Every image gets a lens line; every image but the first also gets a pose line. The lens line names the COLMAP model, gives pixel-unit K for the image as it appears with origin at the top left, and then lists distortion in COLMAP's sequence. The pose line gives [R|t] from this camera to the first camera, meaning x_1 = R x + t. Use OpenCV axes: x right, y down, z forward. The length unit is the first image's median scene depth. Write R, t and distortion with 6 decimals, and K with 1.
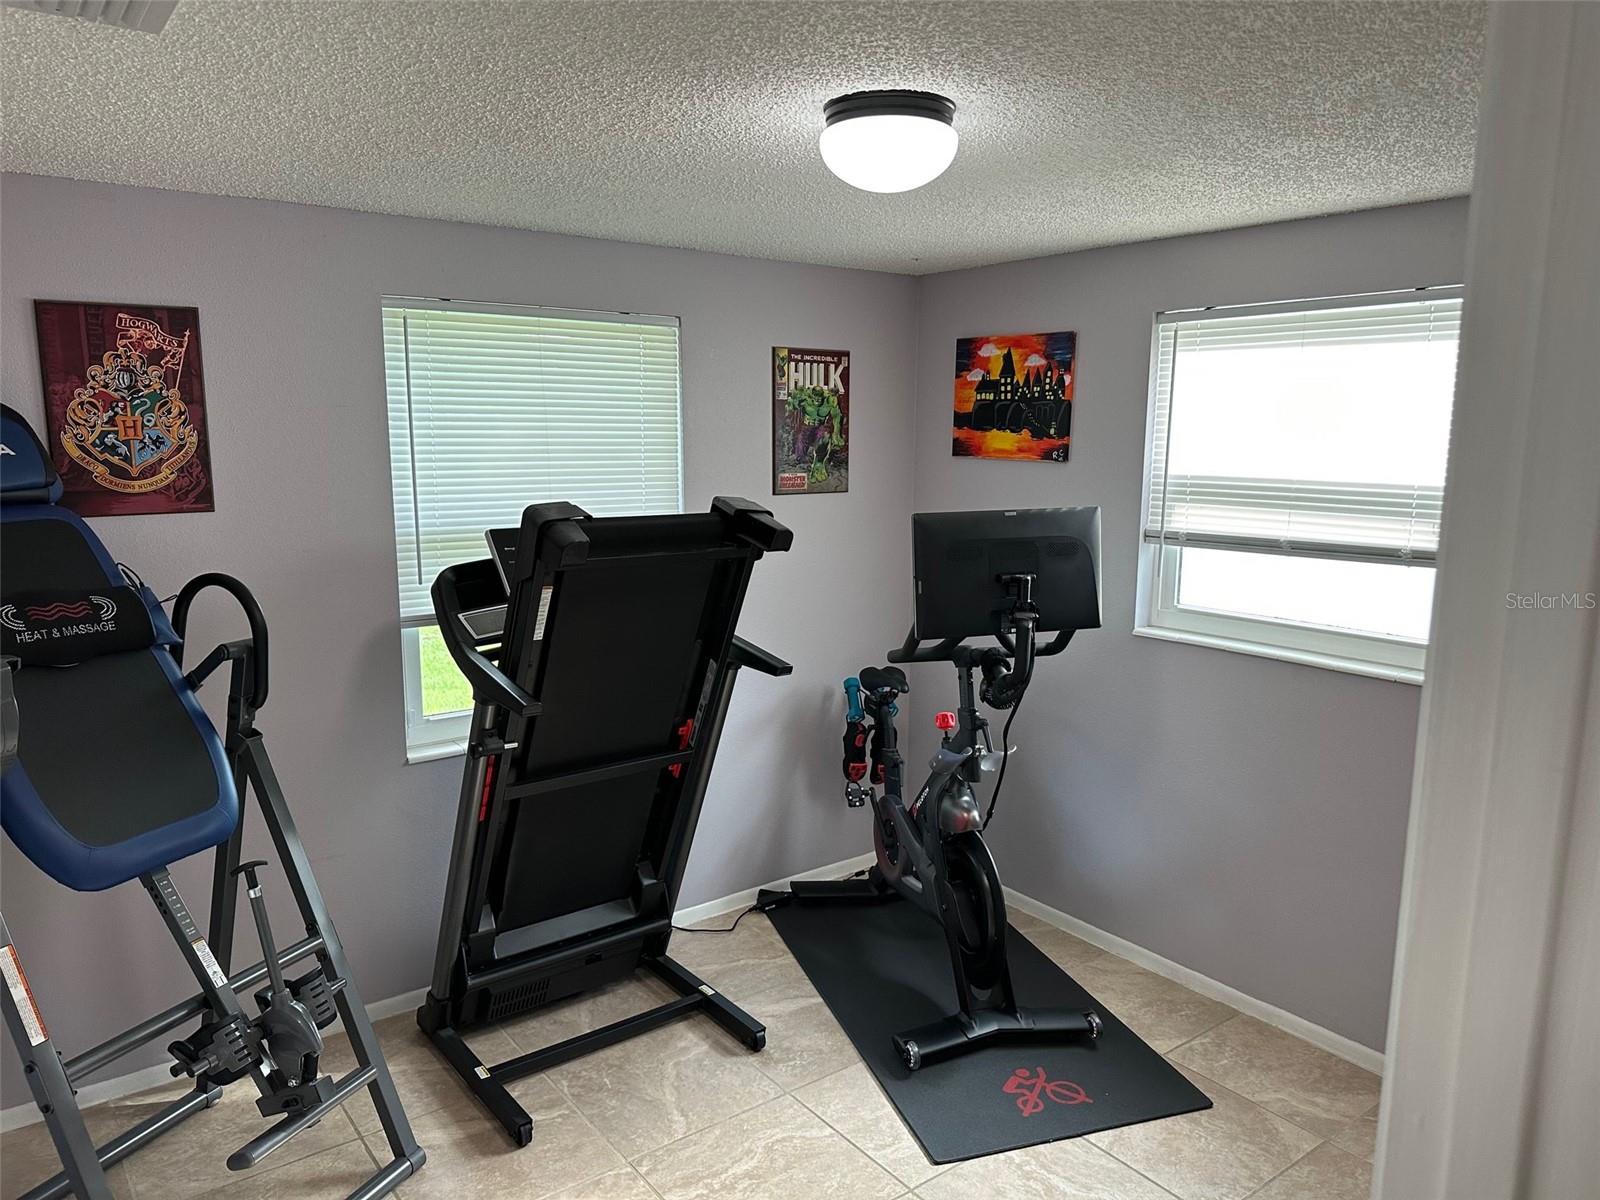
lens RADIAL K [[1120.7, 0, 805.5], [0, 1120.7, 601.5], [0, 0, 1]] dist [0.121404, -0.140176]
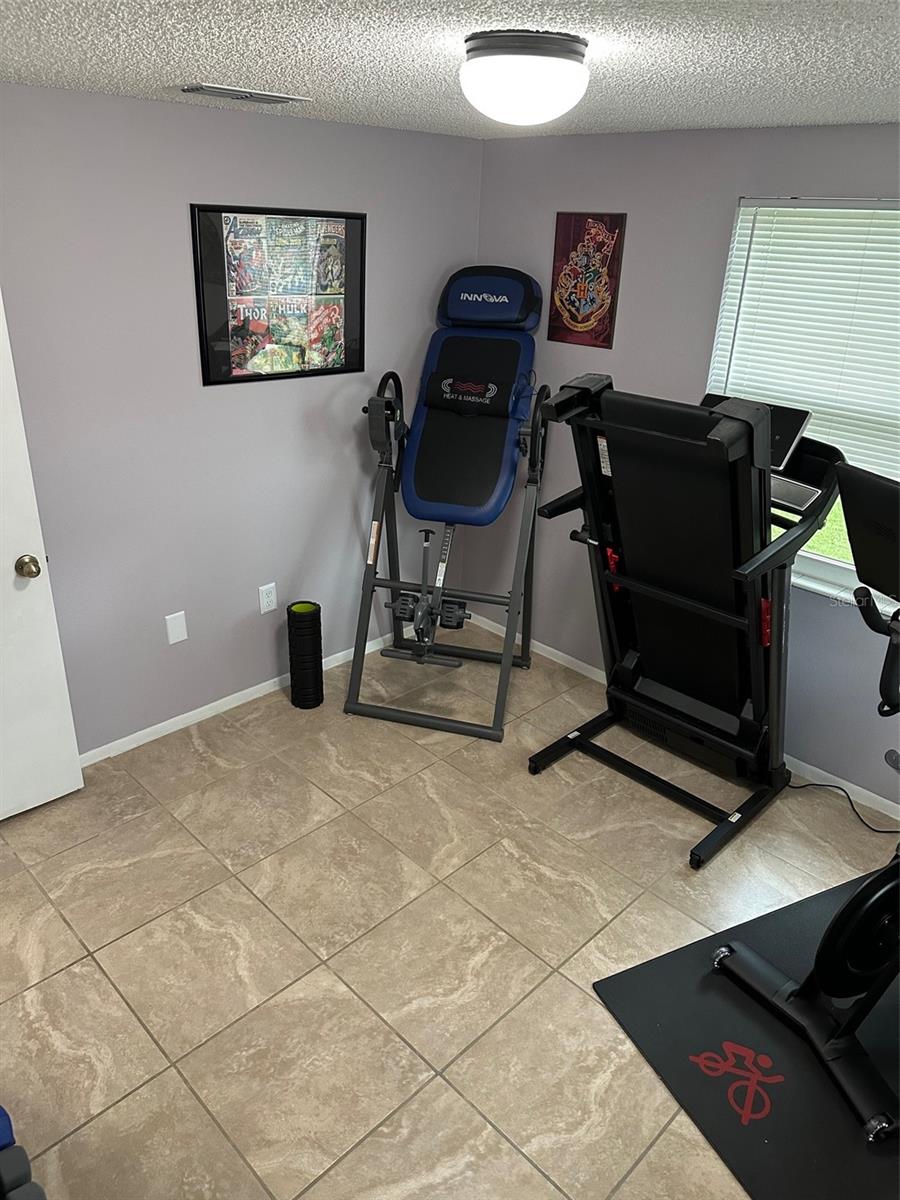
lens RADIAL K [[855.6, 0, 446.8], [0, 855.6, 600.8], [0, 0, 1]] dist [0.161446, -0.327762]
pose [[0.120708, 0.414973, -0.901791, 0.736160], [-0.184386, 0.901998, 0.390387, -0.201553], [0.975413, 0.119155, 0.185394, 0.614032]]
